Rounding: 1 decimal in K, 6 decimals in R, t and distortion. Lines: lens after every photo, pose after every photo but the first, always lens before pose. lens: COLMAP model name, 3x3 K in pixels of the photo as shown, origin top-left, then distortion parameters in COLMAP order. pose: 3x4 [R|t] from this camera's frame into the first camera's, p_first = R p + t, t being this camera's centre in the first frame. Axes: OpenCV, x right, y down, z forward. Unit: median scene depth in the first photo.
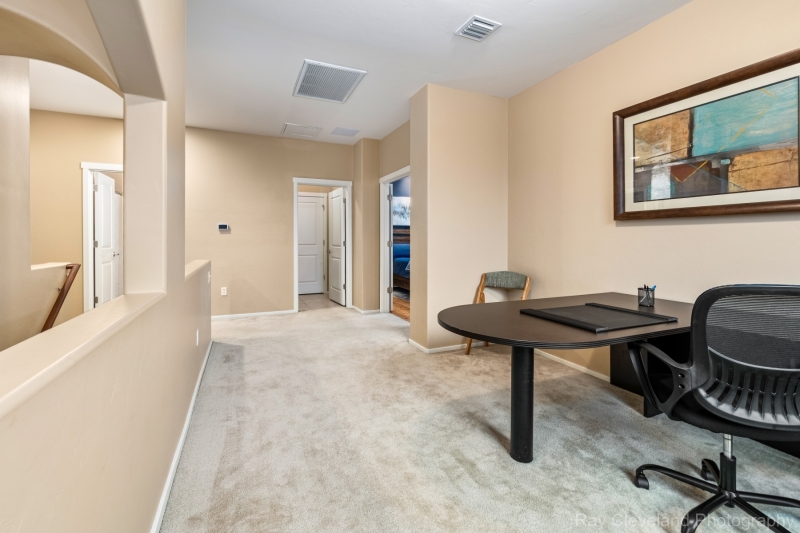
lens RADIAL K [[348.2, 0, 395.9], [0, 348.2, 240.3], [0, 0, 1]] dist [-0.000823, -0.000195]
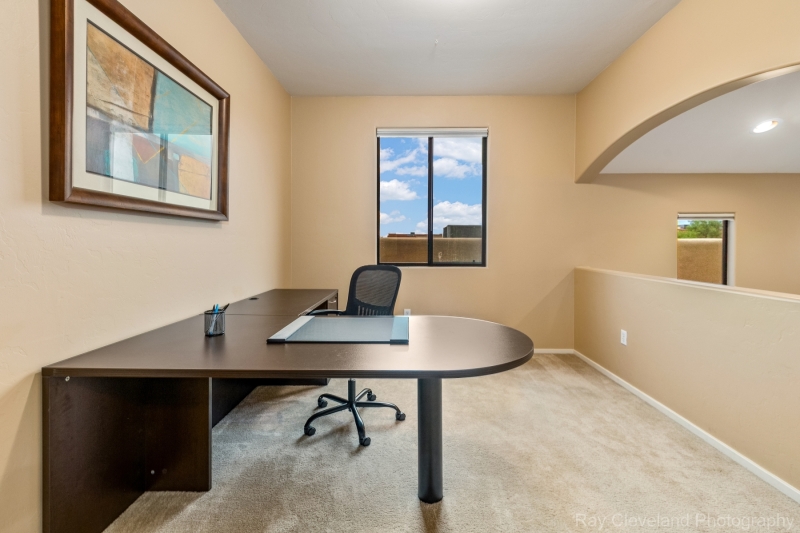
lens RADIAL K [[348.2, 0, 411.5], [0, 348.2, 247.8], [0, 0, 1]] dist [-0.000823, -0.000195]
pose [[-0.914072, -0.008188, 0.405469, 0.045142], [-0.006369, 0.999963, 0.005836, -0.004536], [-0.405502, 0.002752, -0.914090, 1.381941]]
